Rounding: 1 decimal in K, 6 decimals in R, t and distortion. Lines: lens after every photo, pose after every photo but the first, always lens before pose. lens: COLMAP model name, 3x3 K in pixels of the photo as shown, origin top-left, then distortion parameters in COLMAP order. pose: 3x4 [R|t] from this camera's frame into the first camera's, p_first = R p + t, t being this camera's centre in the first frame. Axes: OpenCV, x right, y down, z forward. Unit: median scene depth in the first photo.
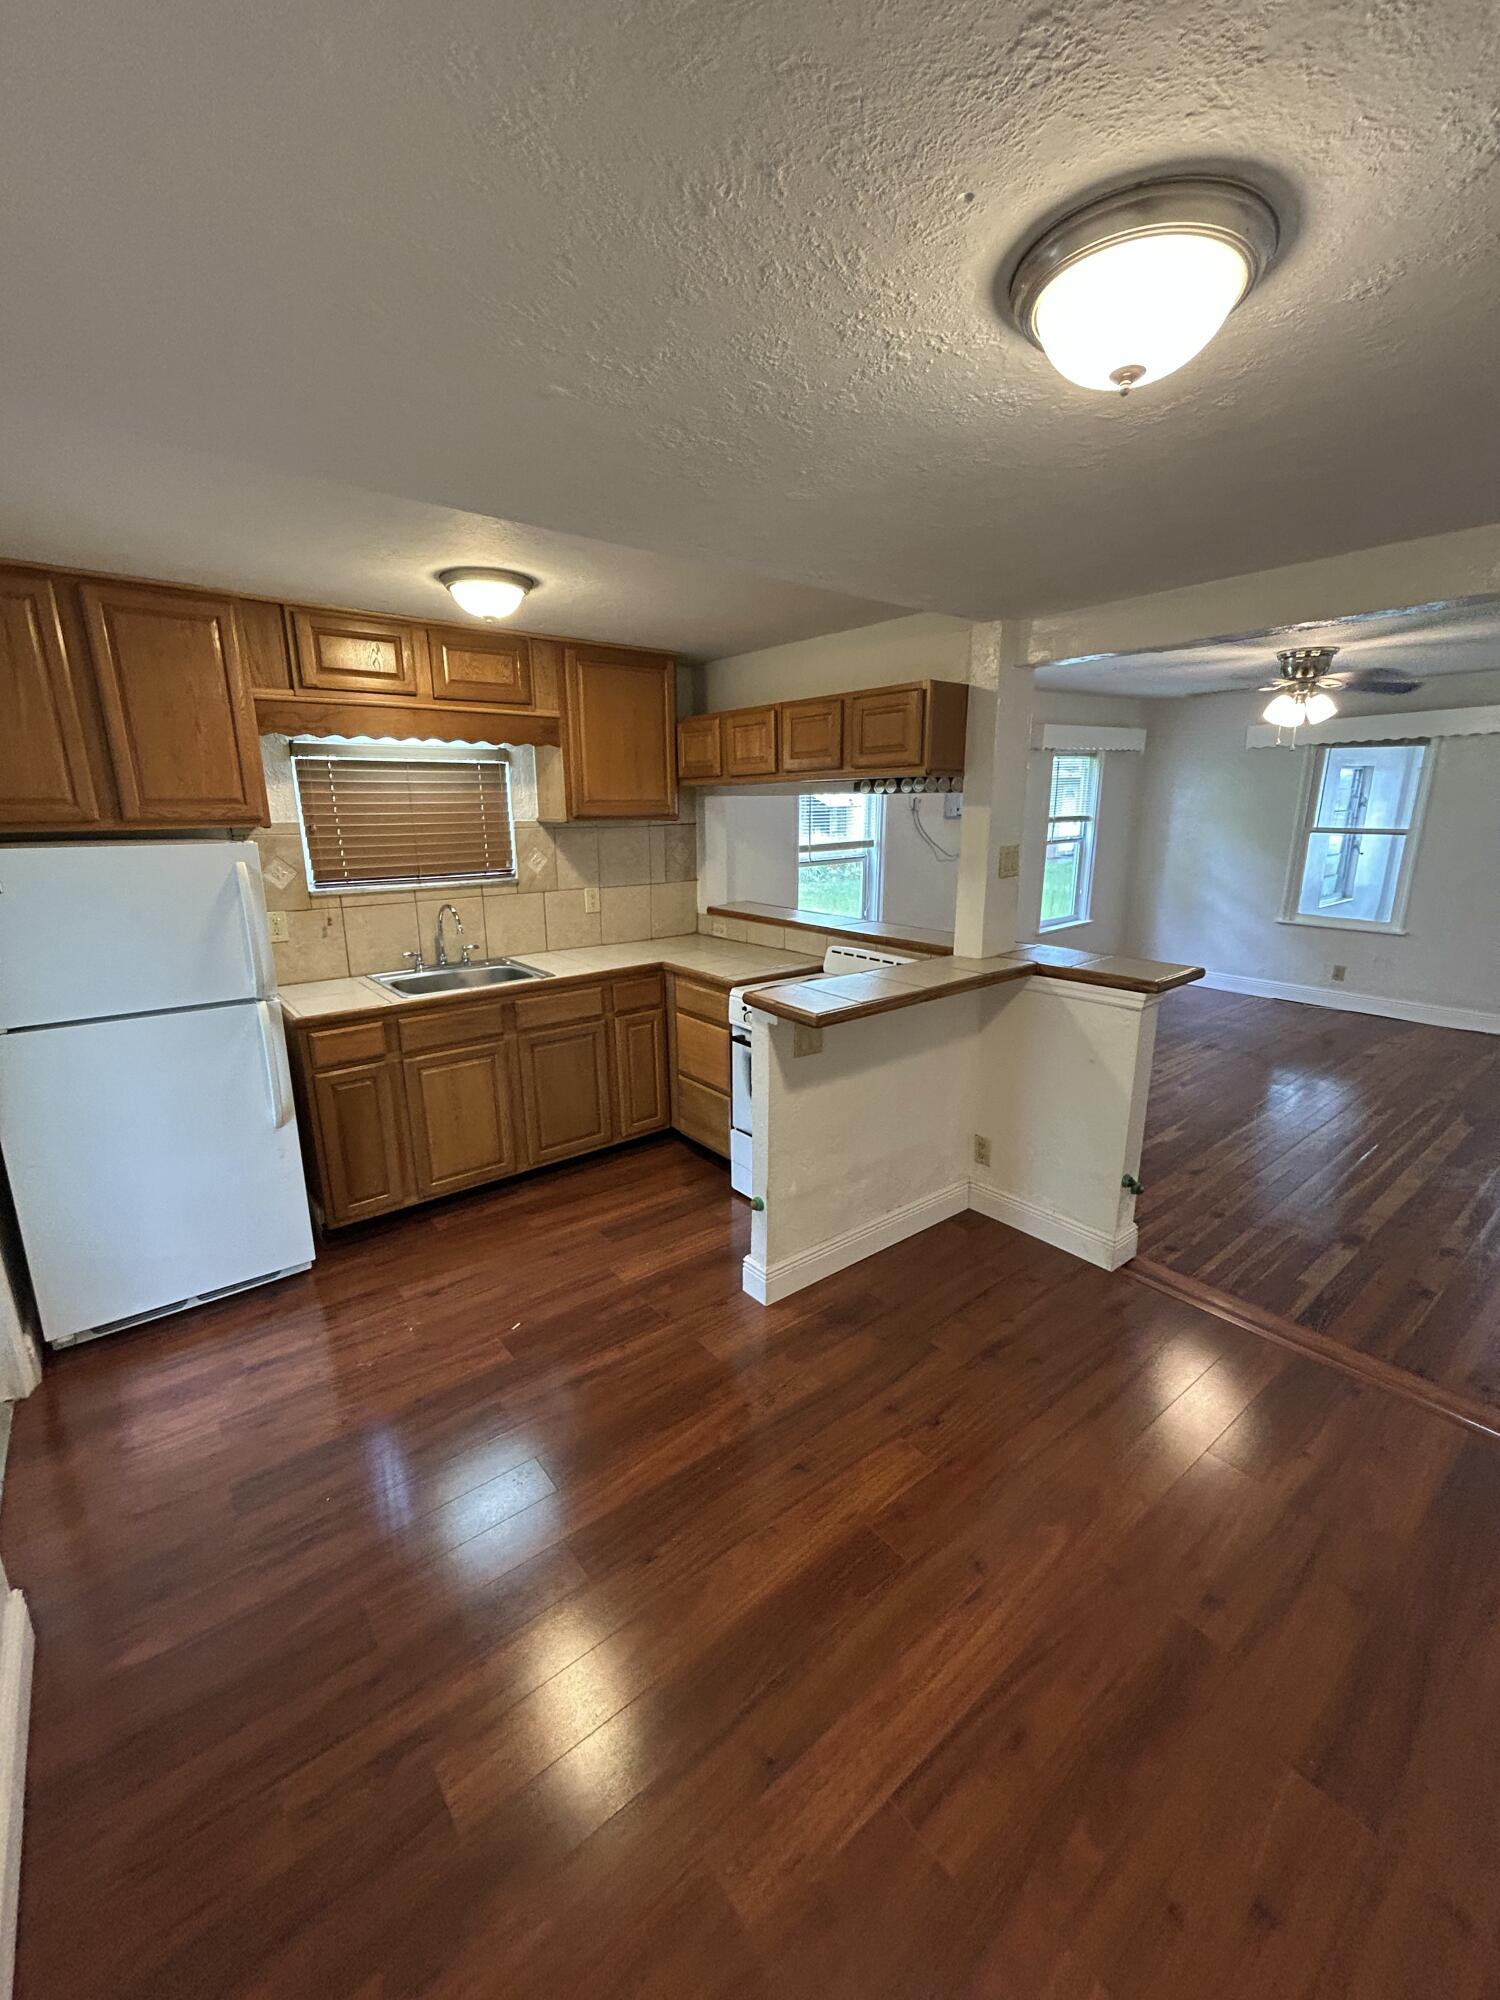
lens RADIAL K [[811.7, 0, 750.0], [0, 811.7, 1000.0], [0, 0, 1]] dist [-0.001906, -0.000465]
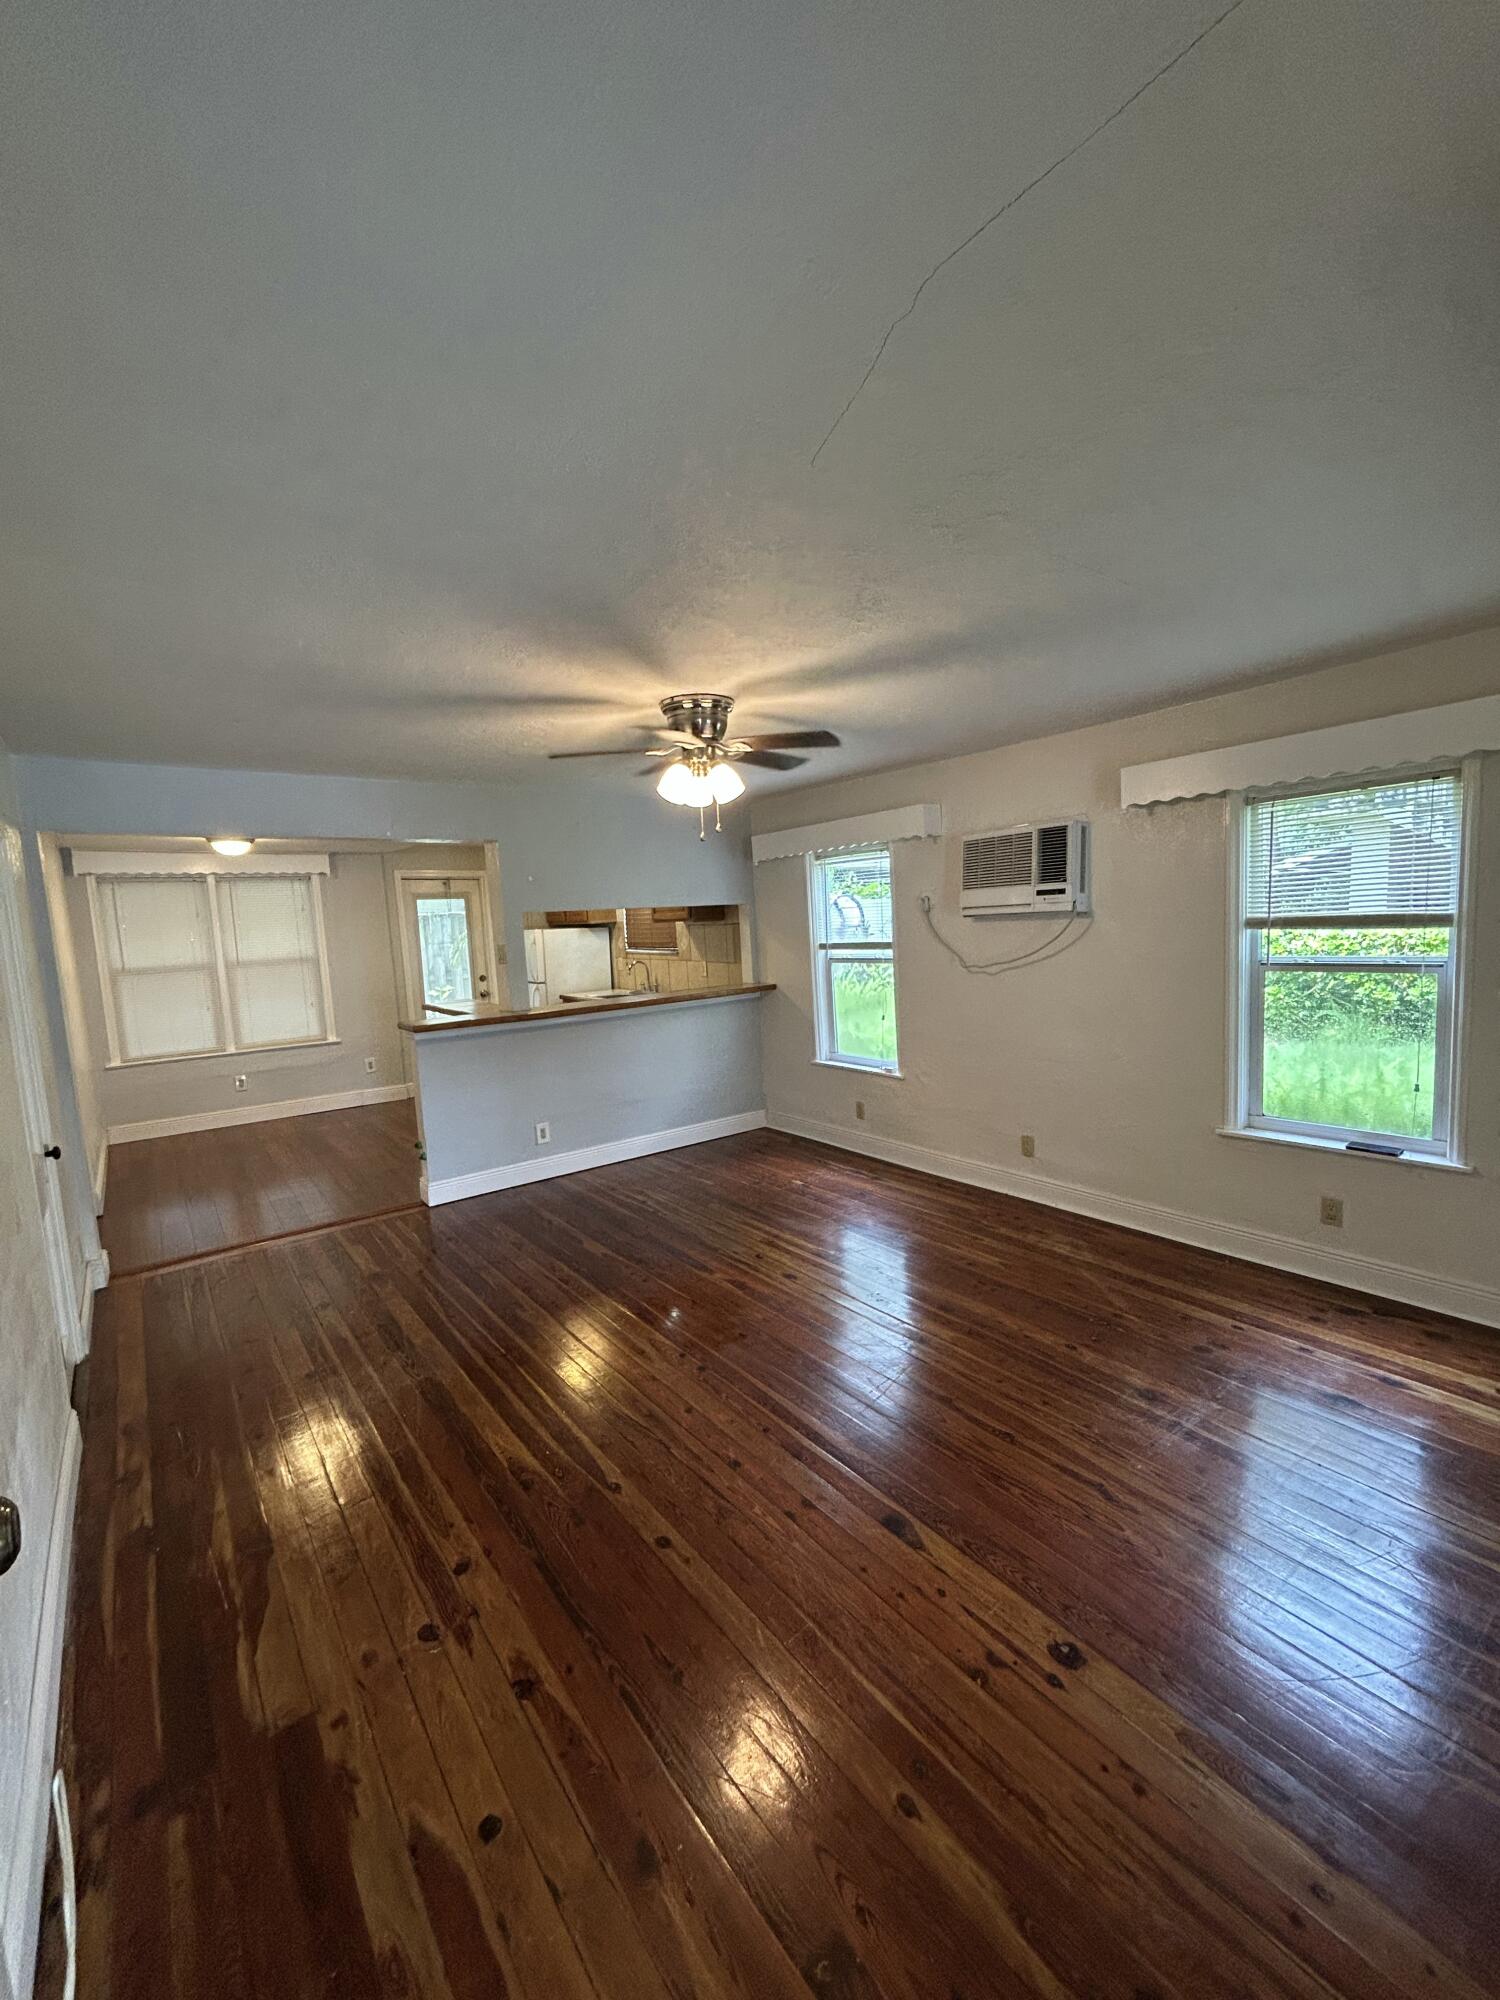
lens RADIAL K [[810.2, 0, 749.0], [0, 810.2, 1003.4], [0, 0, 1]] dist [-0.001565, 0.000040]
pose [[-0.015117, 0.120941, -0.992545, 1.990267], [-0.194989, 0.973243, 0.121559, -0.381537], [0.980689, 0.195373, 0.008870, 1.532468]]
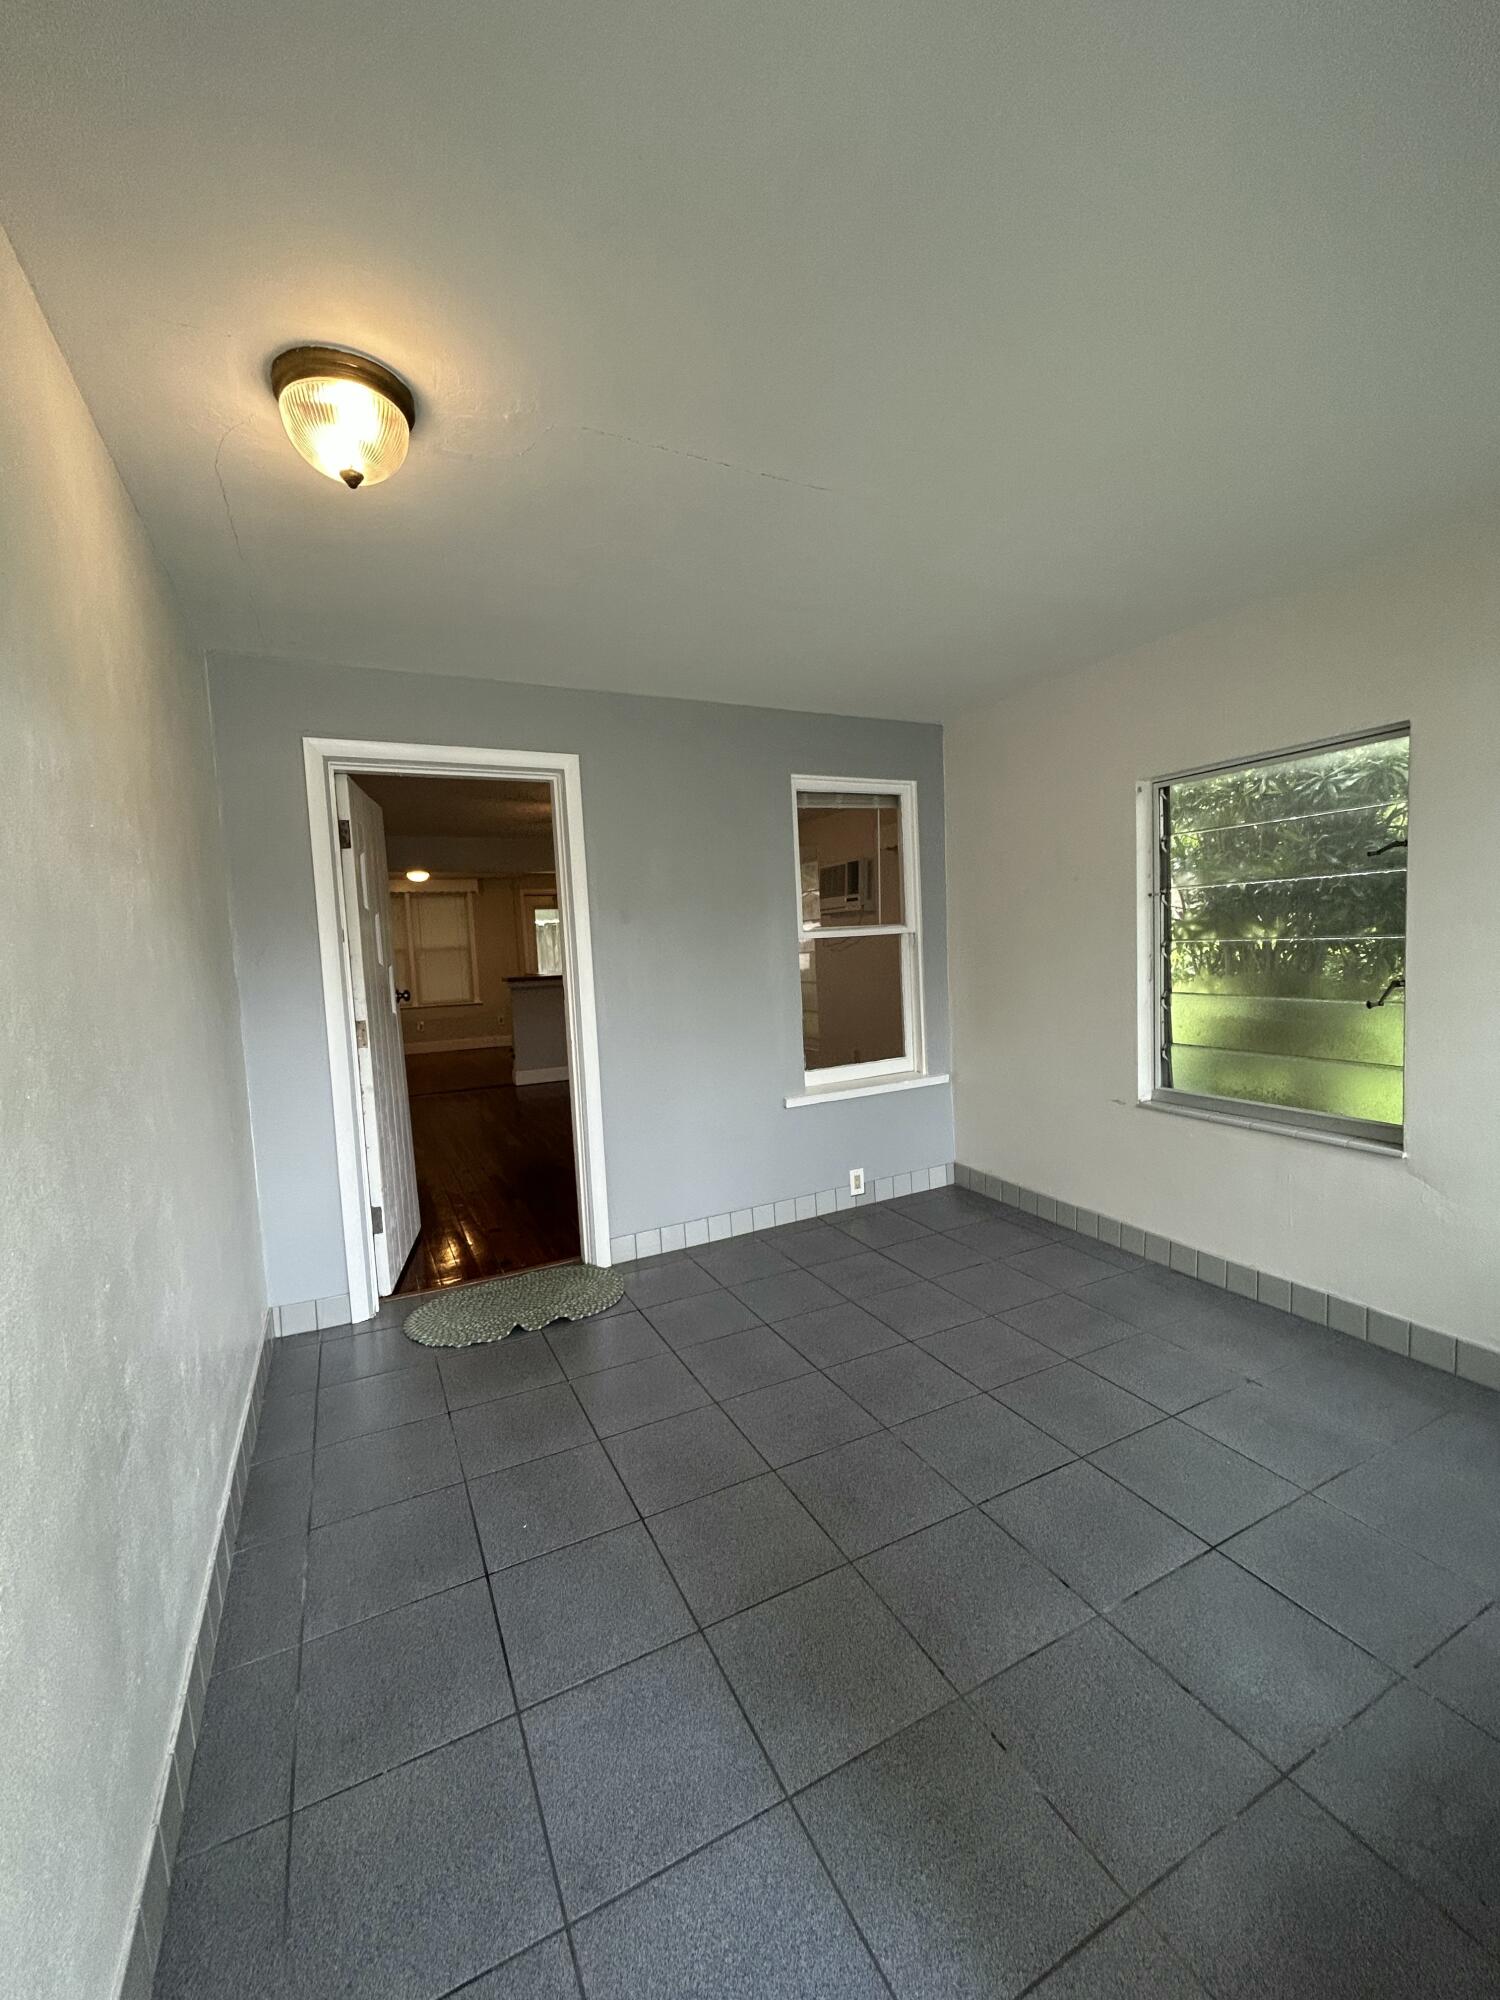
lens RADIAL K [[810.2, 0, 749.0], [0, 810.2, 1003.4], [0, 0, 1]] dist [-0.001565, 0.000040]
pose [[-0.201906, 0.099311, -0.974357, 2.769107], [-0.190664, 0.971827, 0.138563, -0.455807], [0.960667, 0.213751, -0.177283, 2.068633]]
